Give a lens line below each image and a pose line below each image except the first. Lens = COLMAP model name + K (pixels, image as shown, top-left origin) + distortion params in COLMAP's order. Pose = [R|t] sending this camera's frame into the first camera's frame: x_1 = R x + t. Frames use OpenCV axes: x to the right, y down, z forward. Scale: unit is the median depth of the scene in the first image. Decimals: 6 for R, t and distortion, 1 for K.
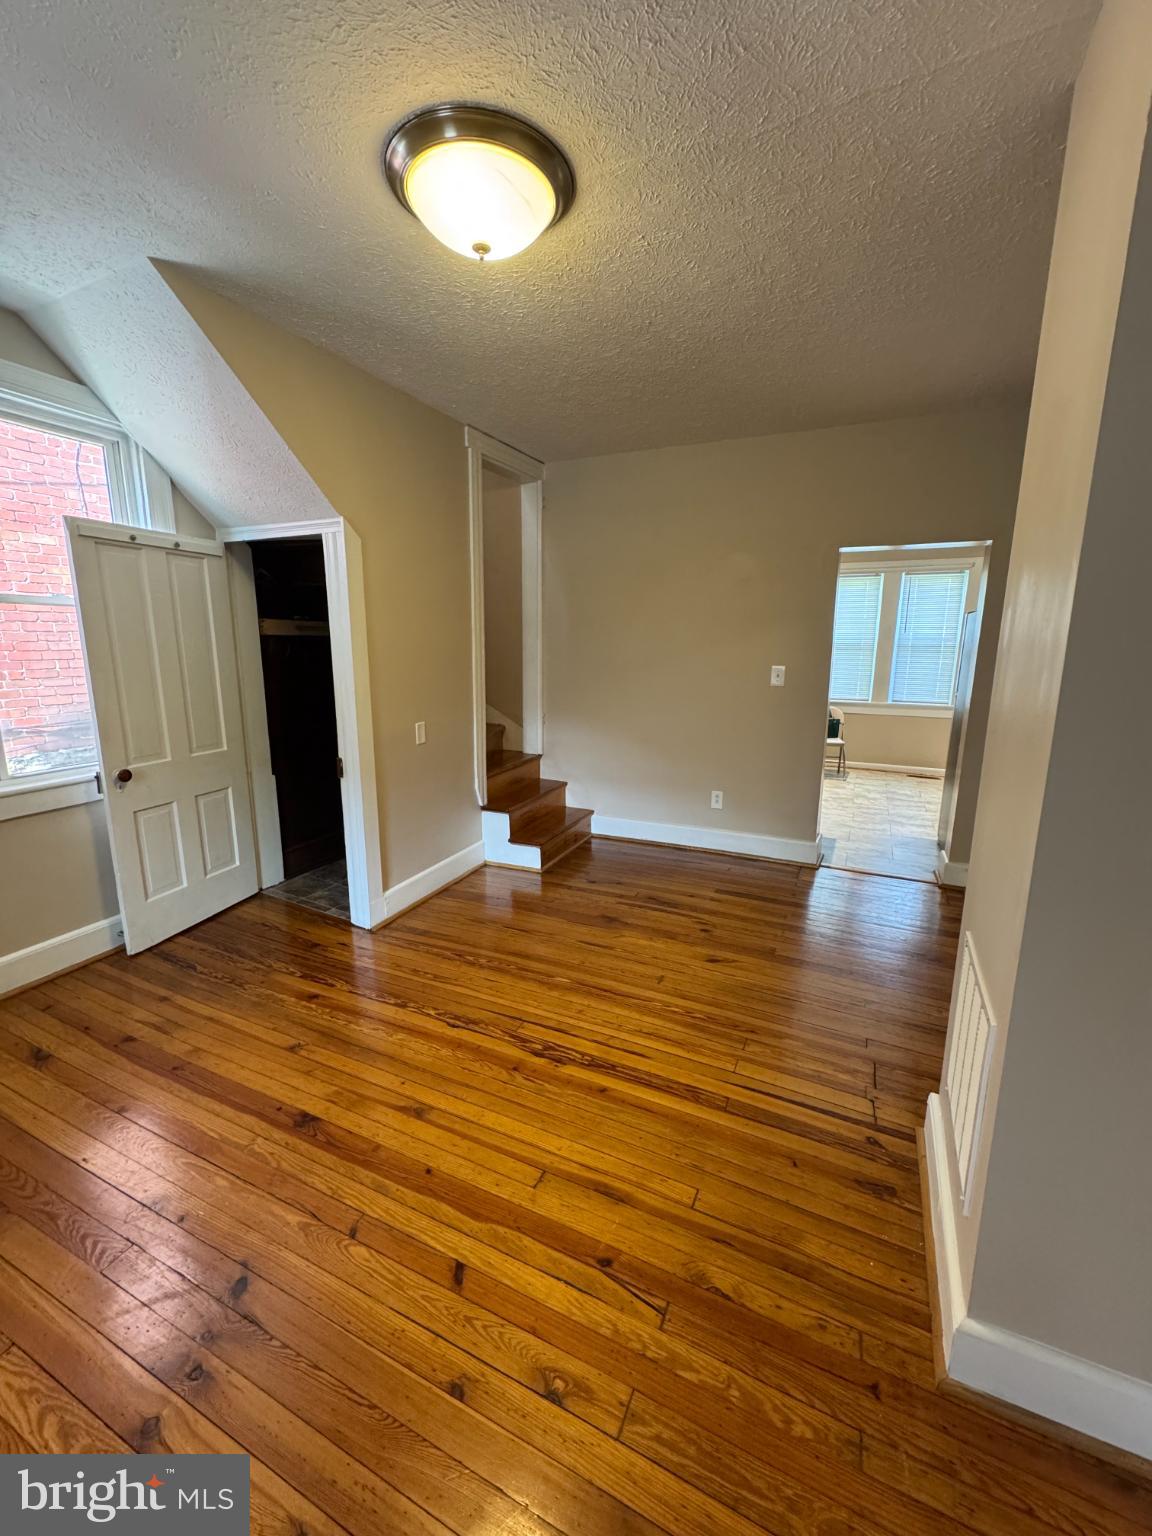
lens RADIAL K [[616.9, 0, 572.9], [0, 616.9, 761.7], [0, 0, 1]] dist [-0.000570, -0.000105]
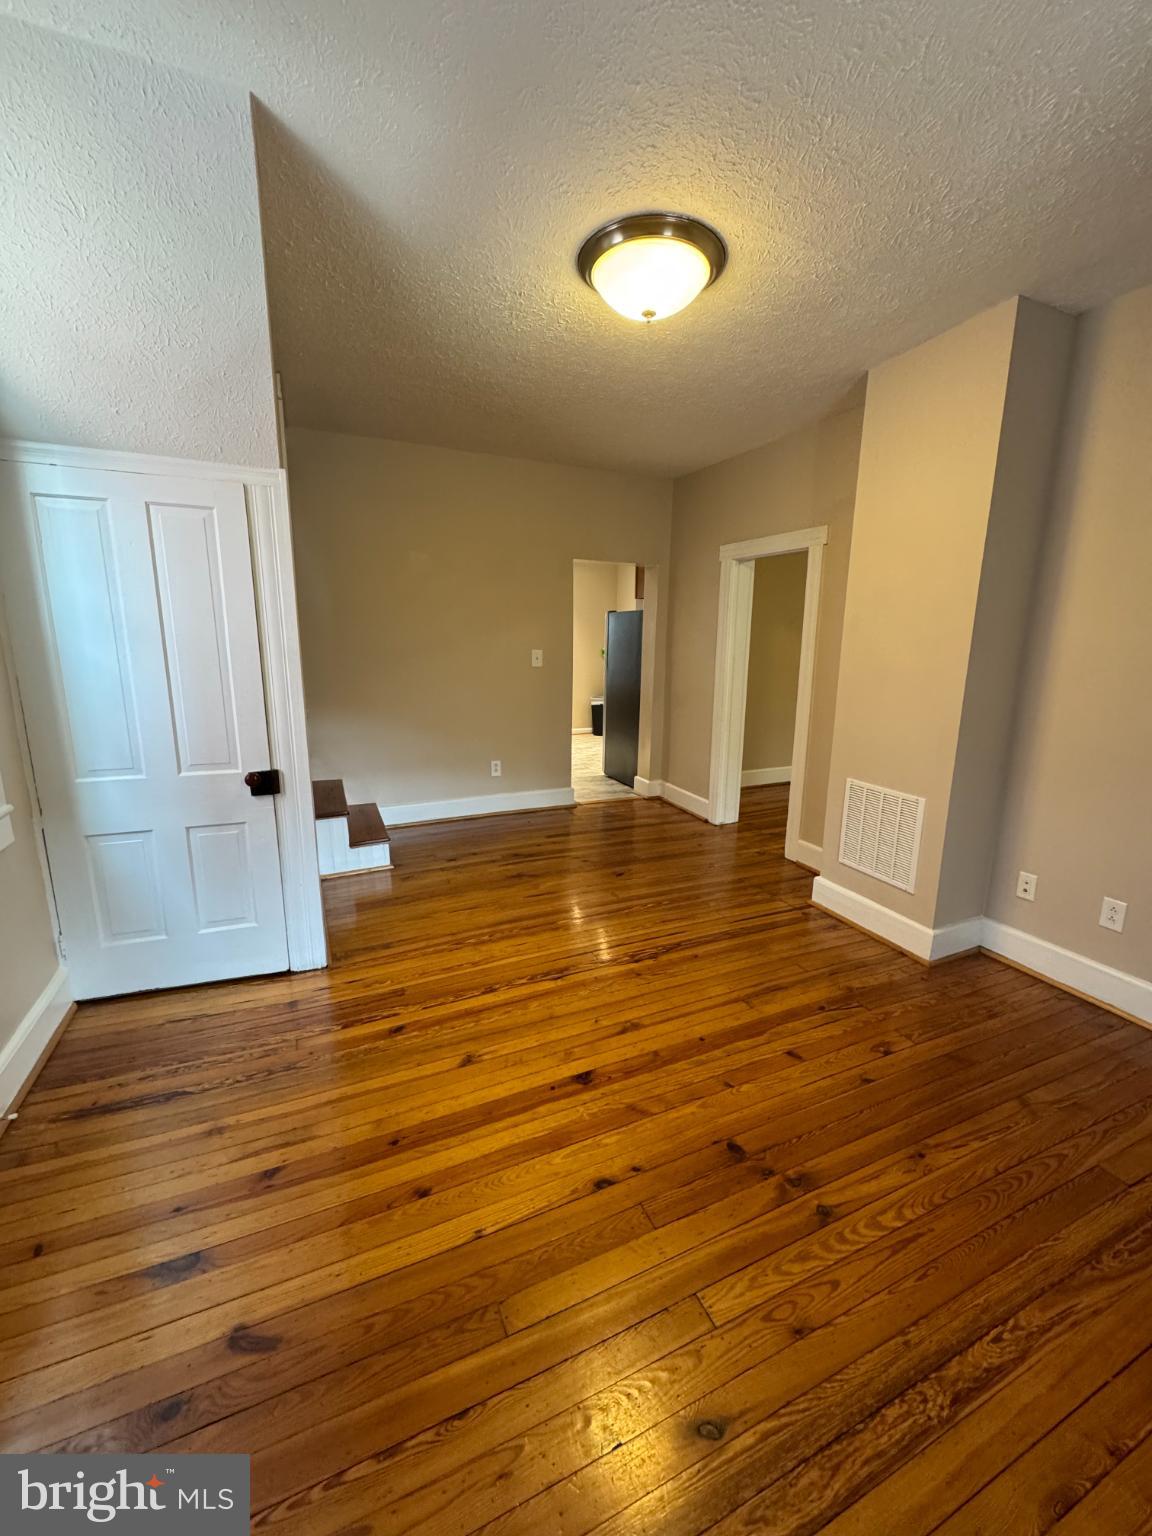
lens RADIAL K [[613.8, 0, 576.4], [0, 613.8, 765.4], [0, 0, 1]] dist [-0.001541, 0.000231]
pose [[0.658084, -0.154284, 0.736968, -0.793945], [0.139739, 0.986803, 0.081805, -0.025887], [-0.739864, 0.049148, 0.670959, 0.192598]]
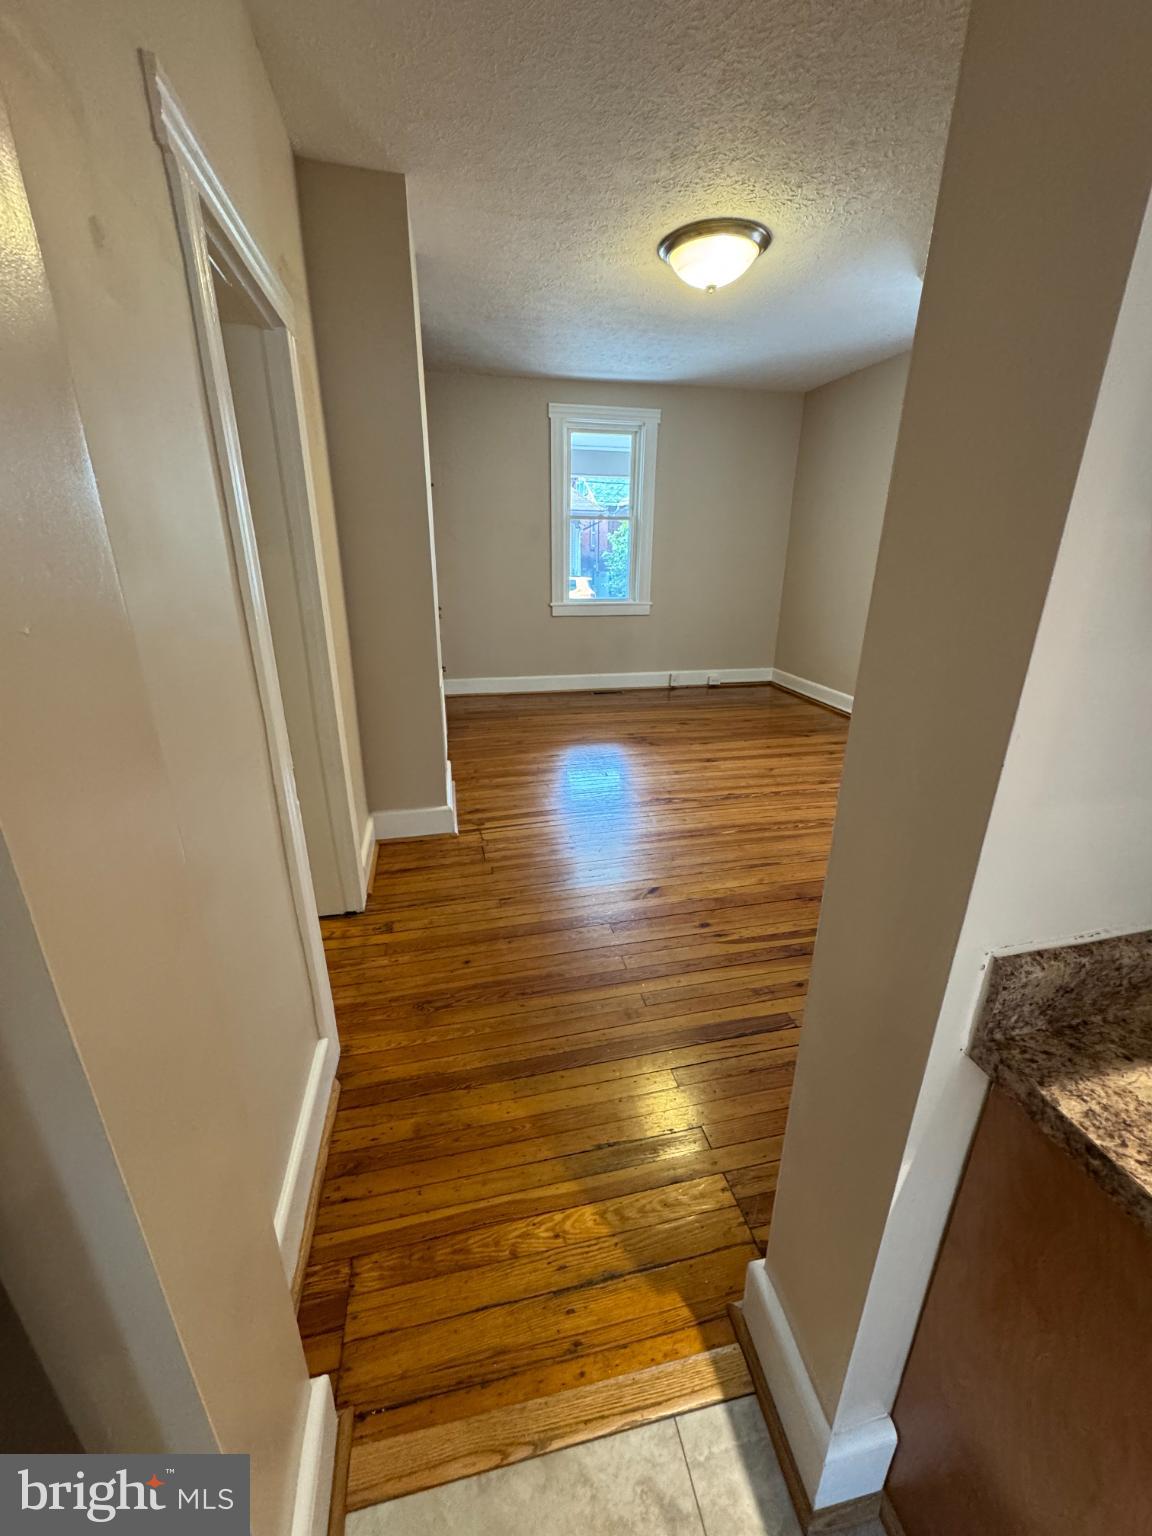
lens RADIAL K [[613.8, 0, 576.4], [0, 613.8, 765.4], [0, 0, 1]] dist [-0.001541, 0.000231]
pose [[-0.792368, 0.201295, -0.575876, 0.838069], [-0.123308, 0.871658, 0.474349, -0.264795], [0.597451, 0.446870, -0.665853, 1.519707]]
